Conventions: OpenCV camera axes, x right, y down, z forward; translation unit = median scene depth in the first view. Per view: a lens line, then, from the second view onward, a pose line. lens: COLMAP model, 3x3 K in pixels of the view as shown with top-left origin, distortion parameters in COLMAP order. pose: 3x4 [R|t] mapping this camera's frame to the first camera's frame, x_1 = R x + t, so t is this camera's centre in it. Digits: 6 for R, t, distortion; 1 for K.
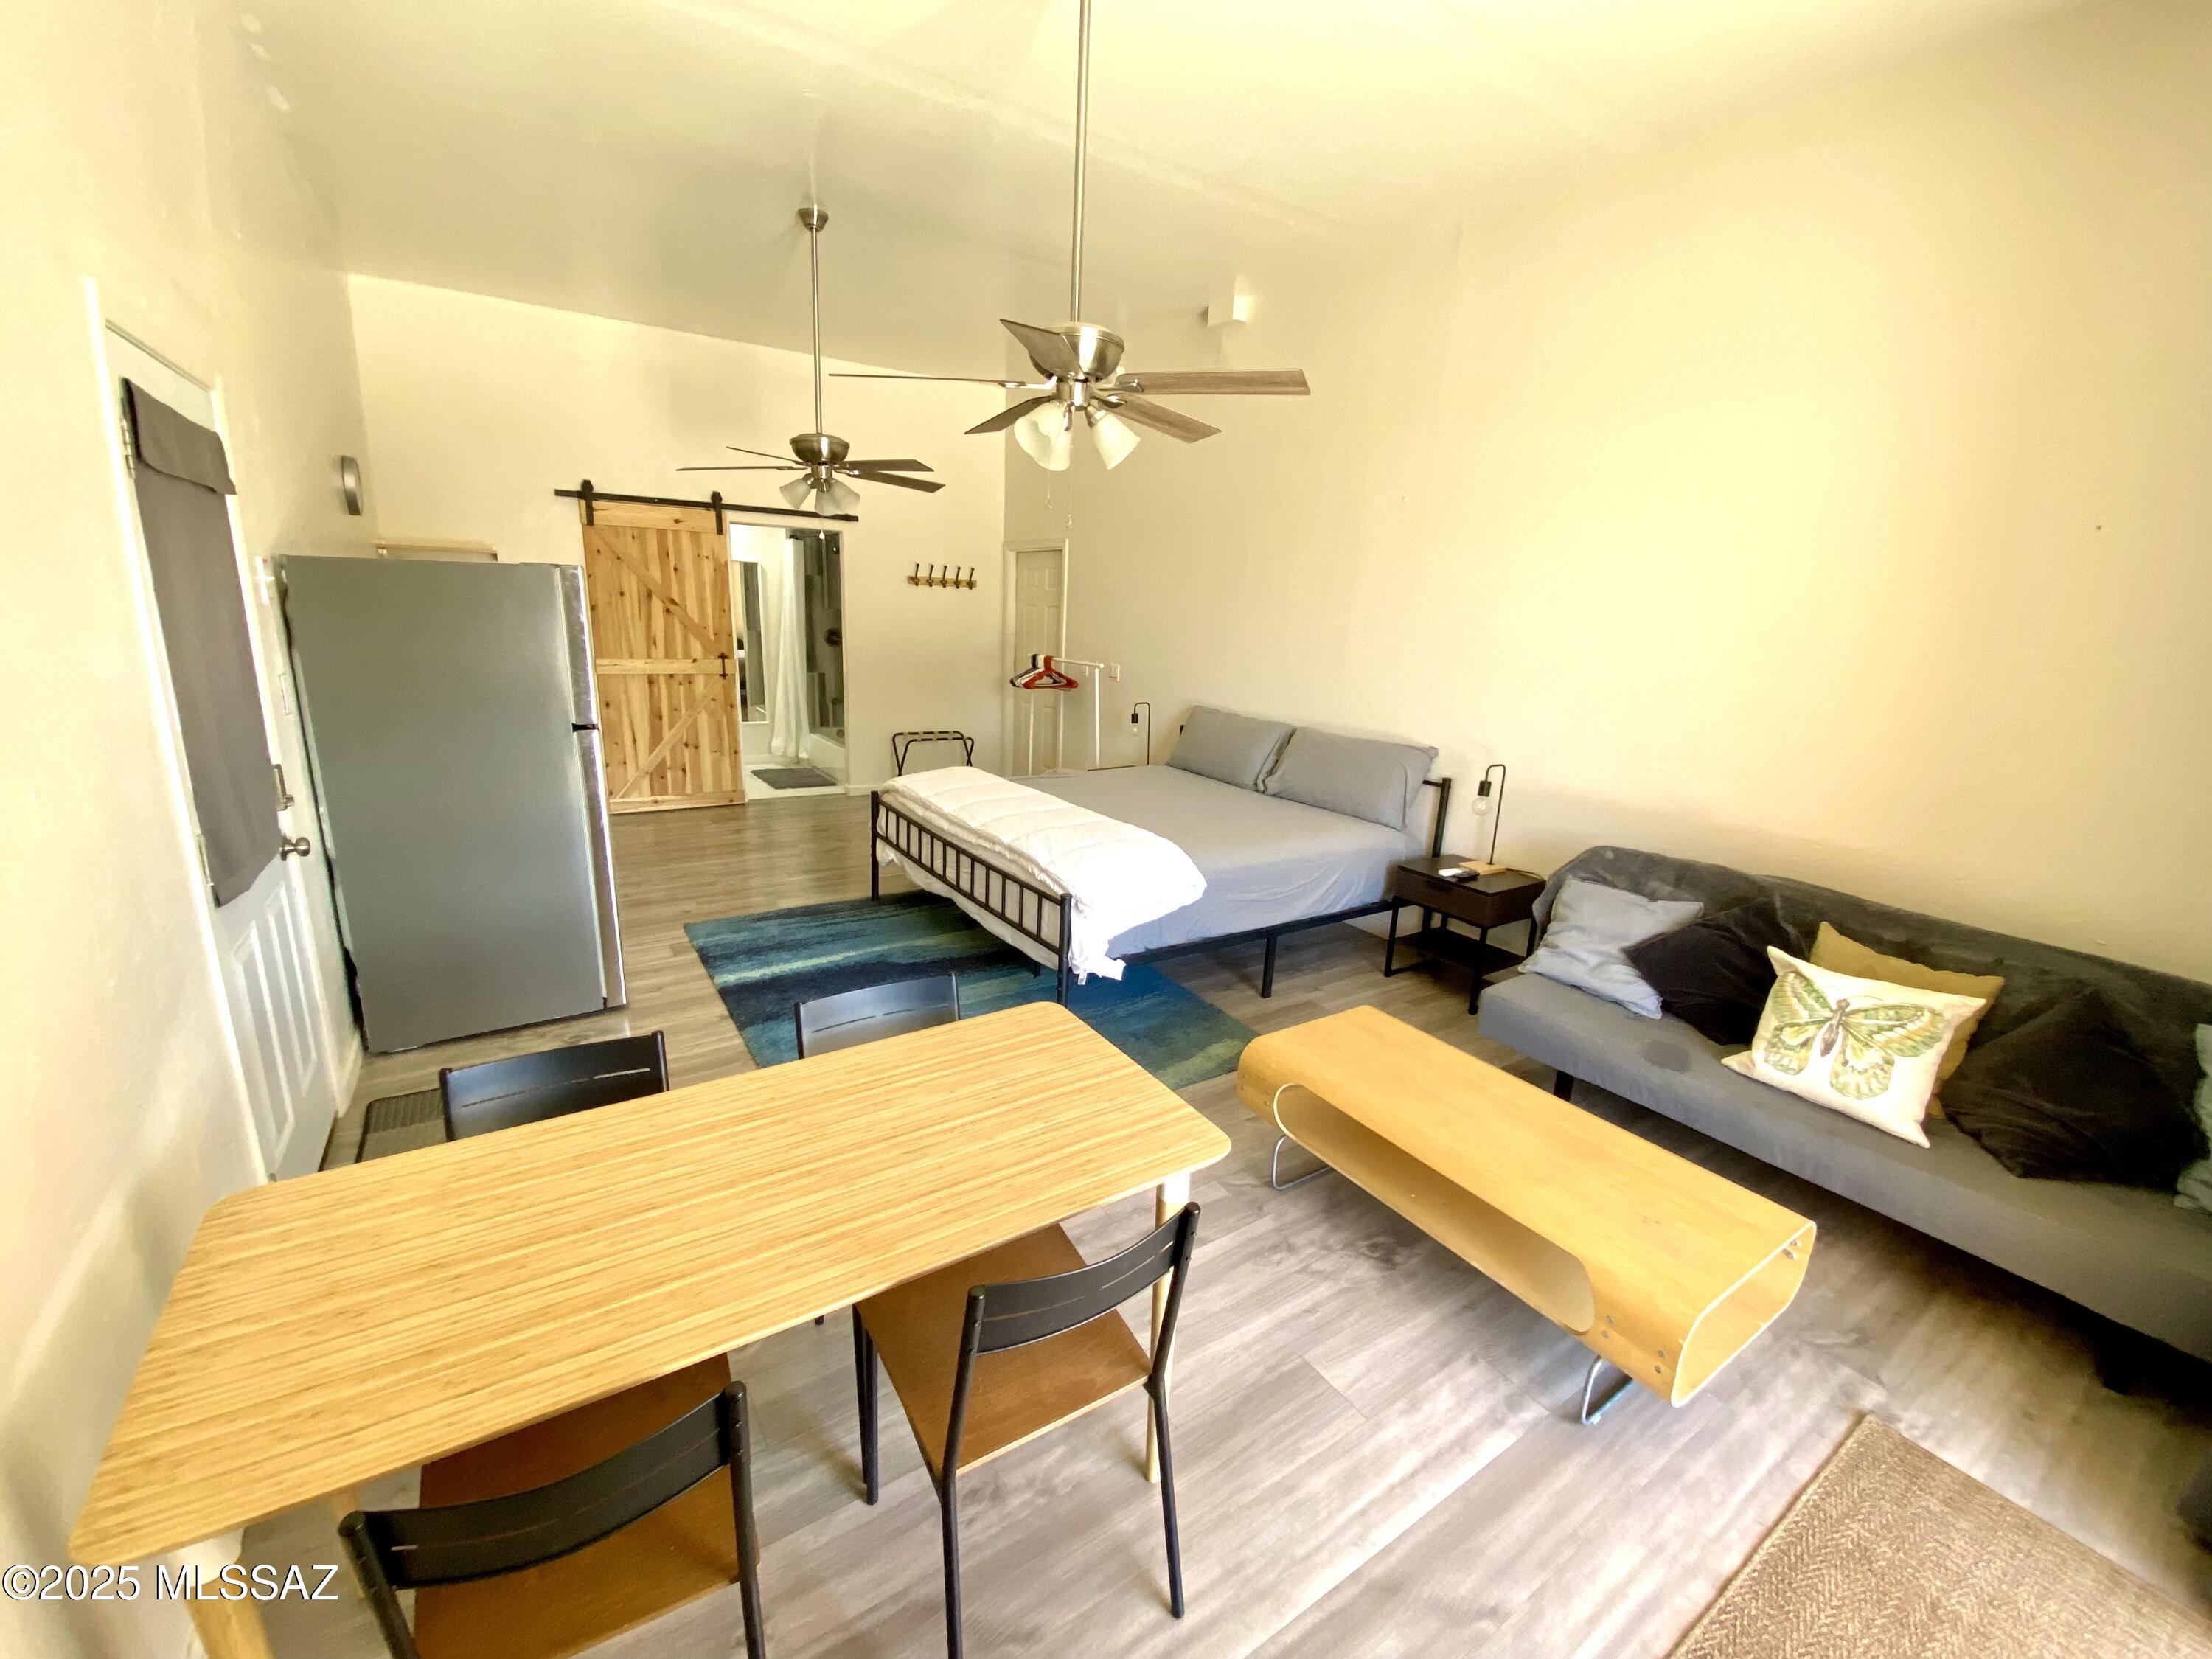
lens RADIAL K [[908.1, 0, 1104.5], [0, 908.1, 834.1], [0, 0, 1]] dist [-0.008414, -0.000438]
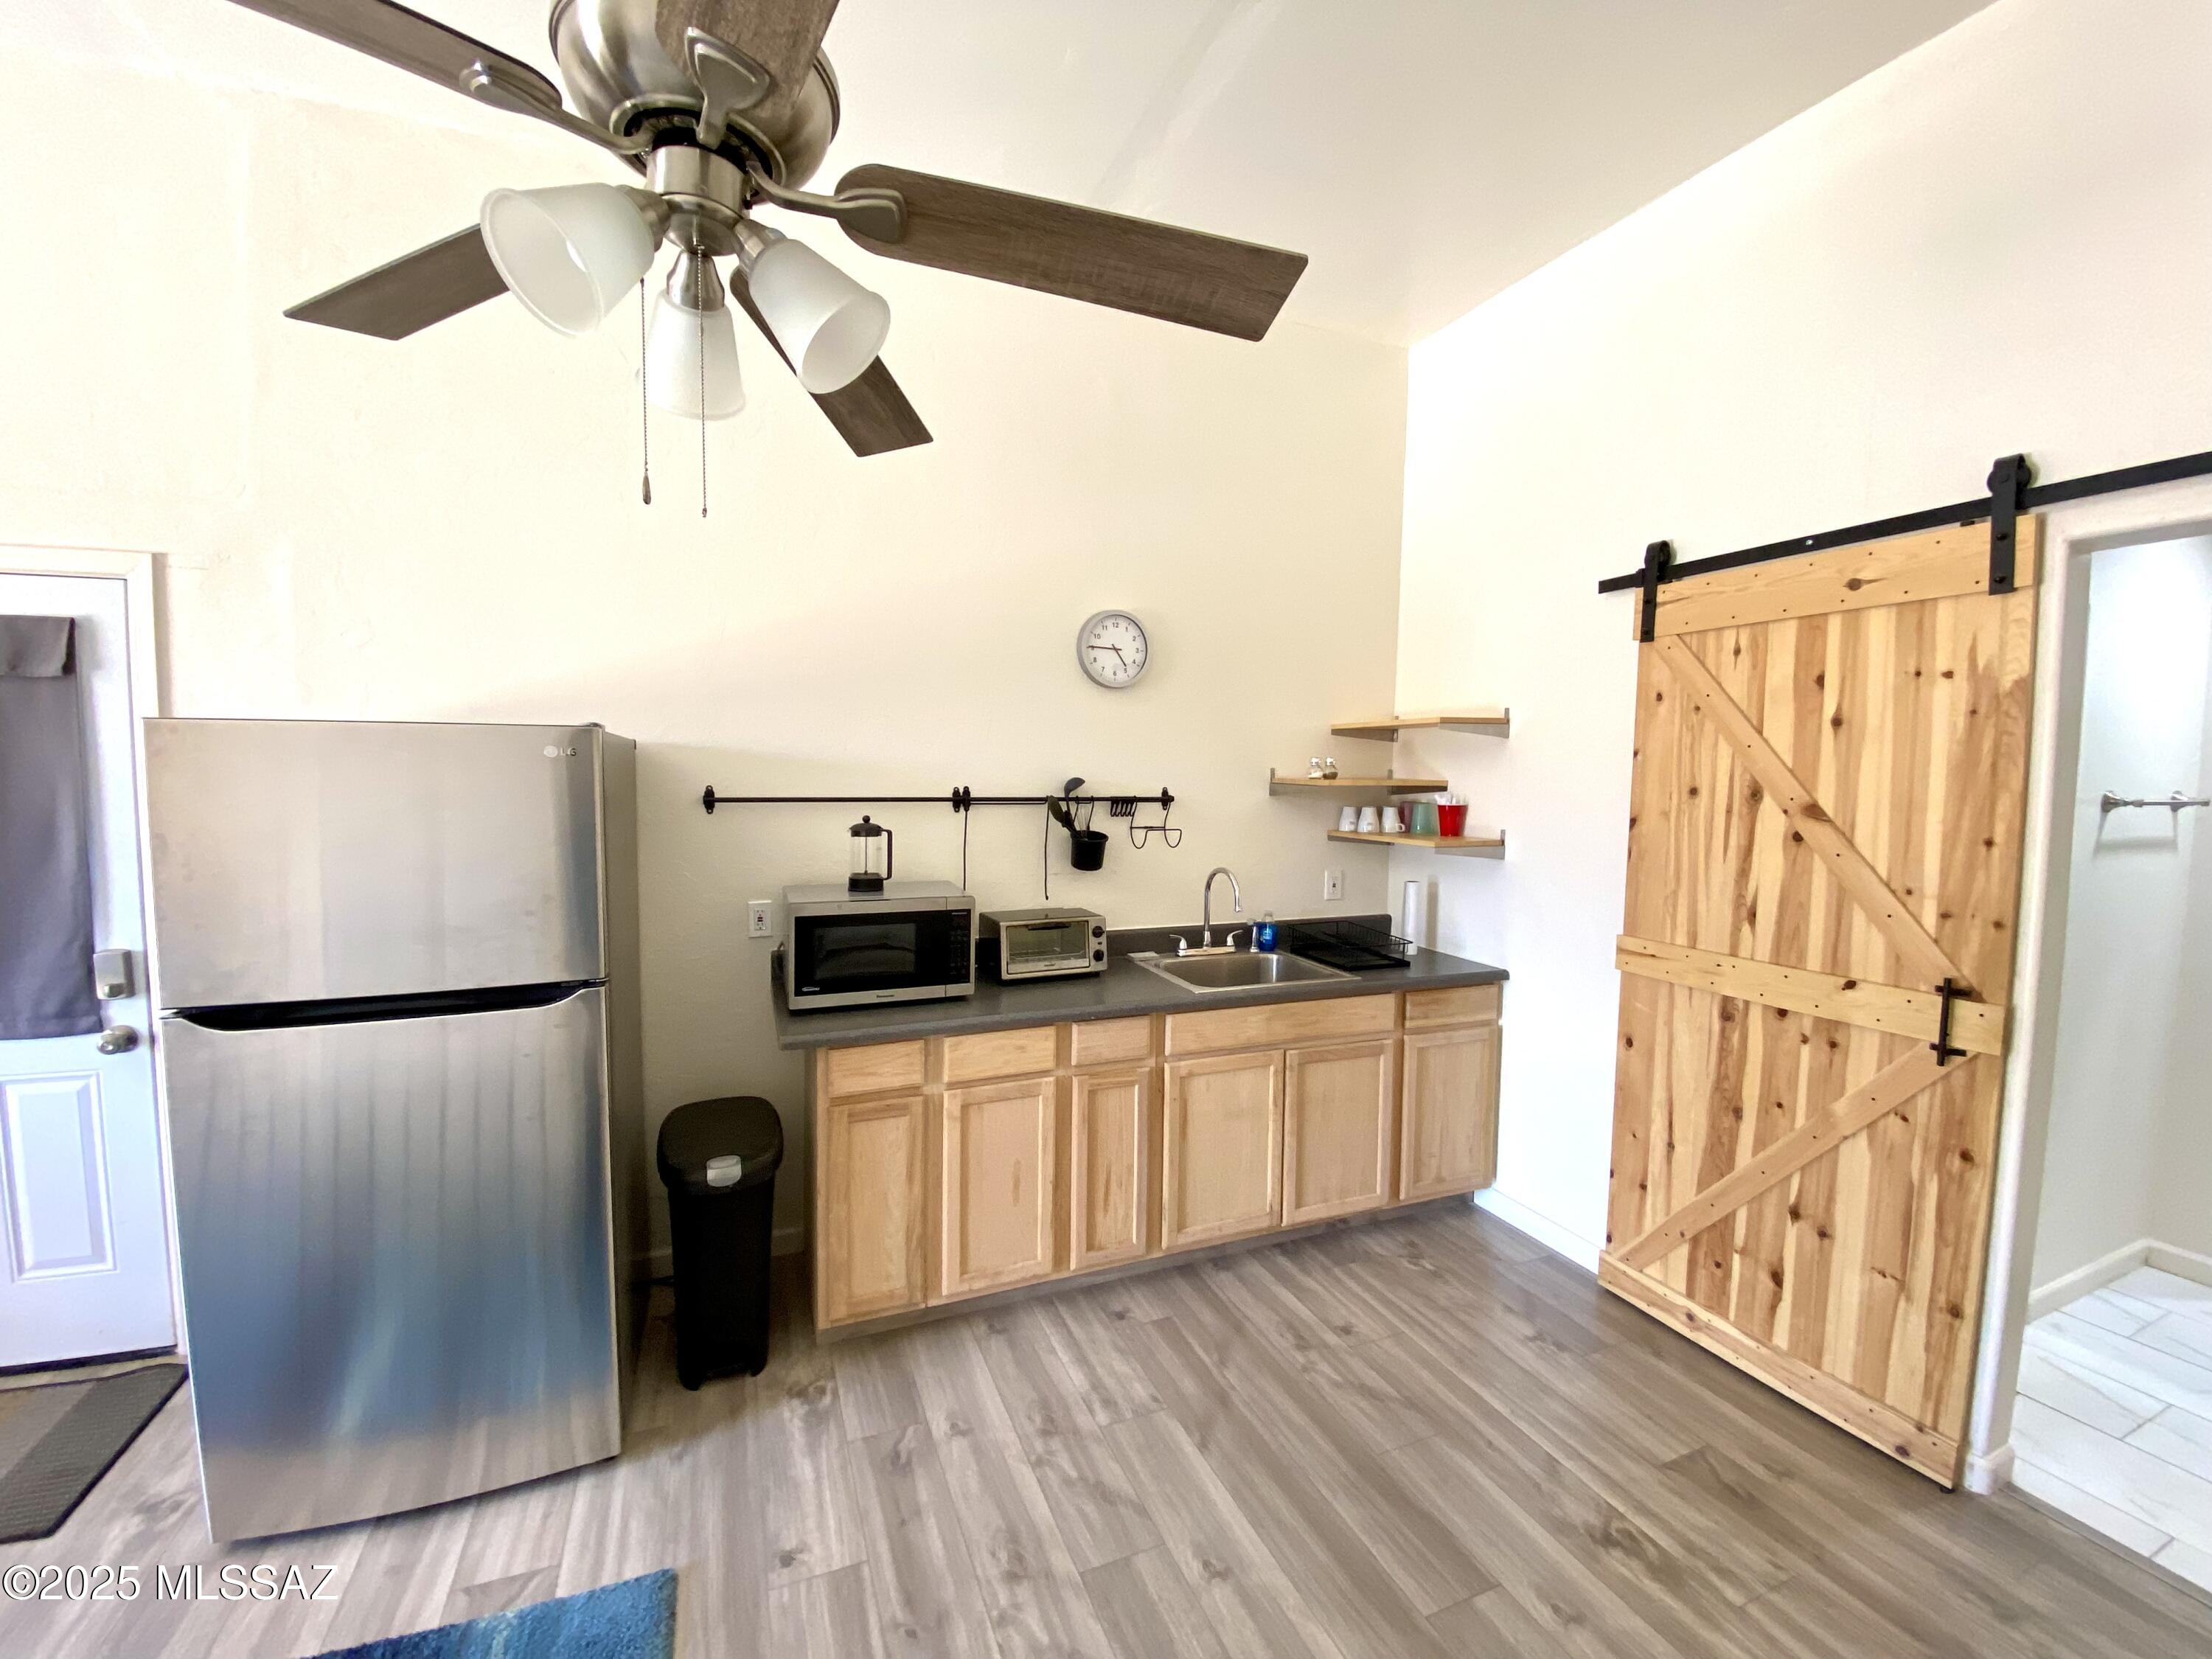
lens RADIAL K [[908.1, 0, 1098.4], [0, 908.1, 830.2], [0, 0, 1]] dist [-0.008414, -0.000438]
pose [[-0.205827, 0.029428, -0.978146, -0.075666], [-0.246287, 0.965816, 0.080882, -0.207764], [0.947089, 0.257552, -0.191544, 0.798697]]
